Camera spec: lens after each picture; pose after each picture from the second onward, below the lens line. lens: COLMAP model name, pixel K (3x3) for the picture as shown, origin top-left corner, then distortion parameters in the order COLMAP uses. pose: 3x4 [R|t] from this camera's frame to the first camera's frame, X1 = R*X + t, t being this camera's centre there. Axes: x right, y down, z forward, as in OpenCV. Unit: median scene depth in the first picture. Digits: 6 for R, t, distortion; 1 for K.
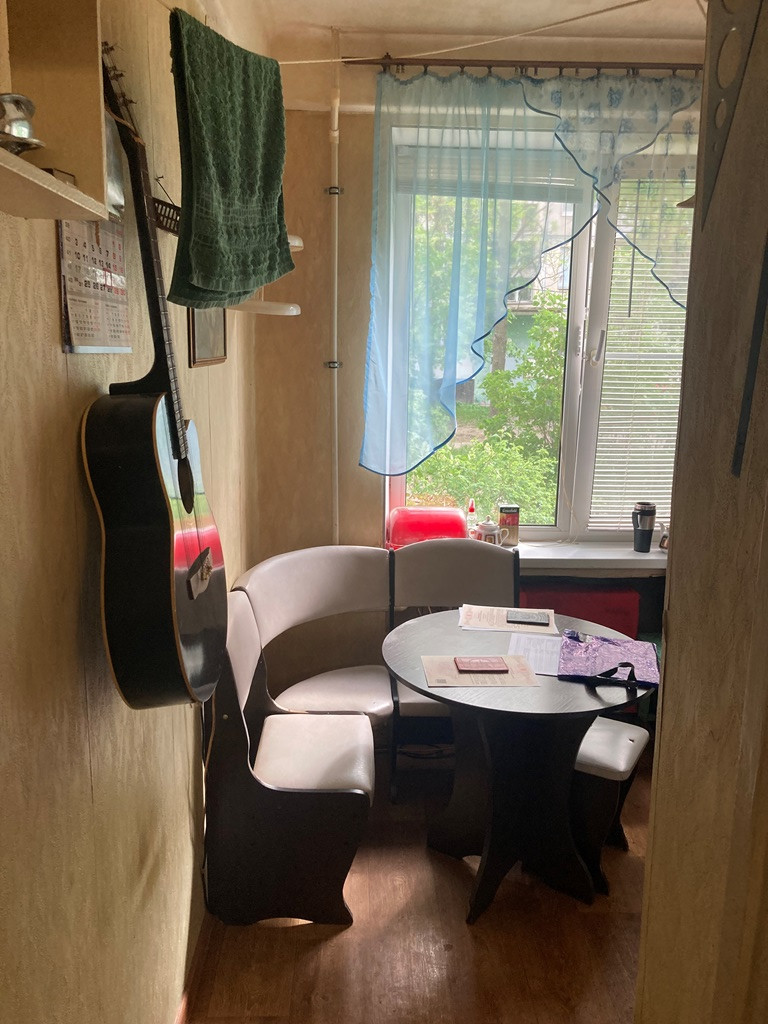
lens RADIAL K [[843.0, 0, 384.0], [0, 843.0, 512.0], [0, 0, 1]] dist [0.003445, 0.003363]
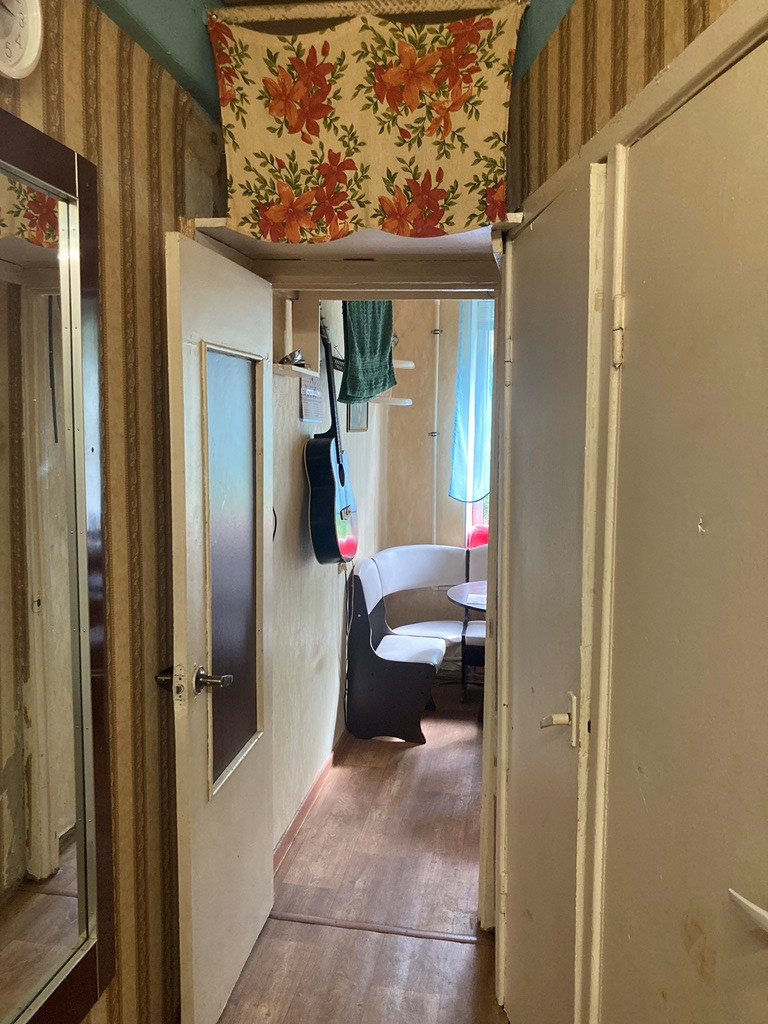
lens RADIAL K [[829.9, 0, 384.0], [0, 829.9, 512.0], [0, 0, 1]] dist [0.000366, 0.012600]
pose [[0.981975, 0.013487, -0.188528, 0.270881], [-0.031612, 0.995121, -0.093462, 0.233544], [0.186348, 0.097737, 0.977610, -1.048406]]
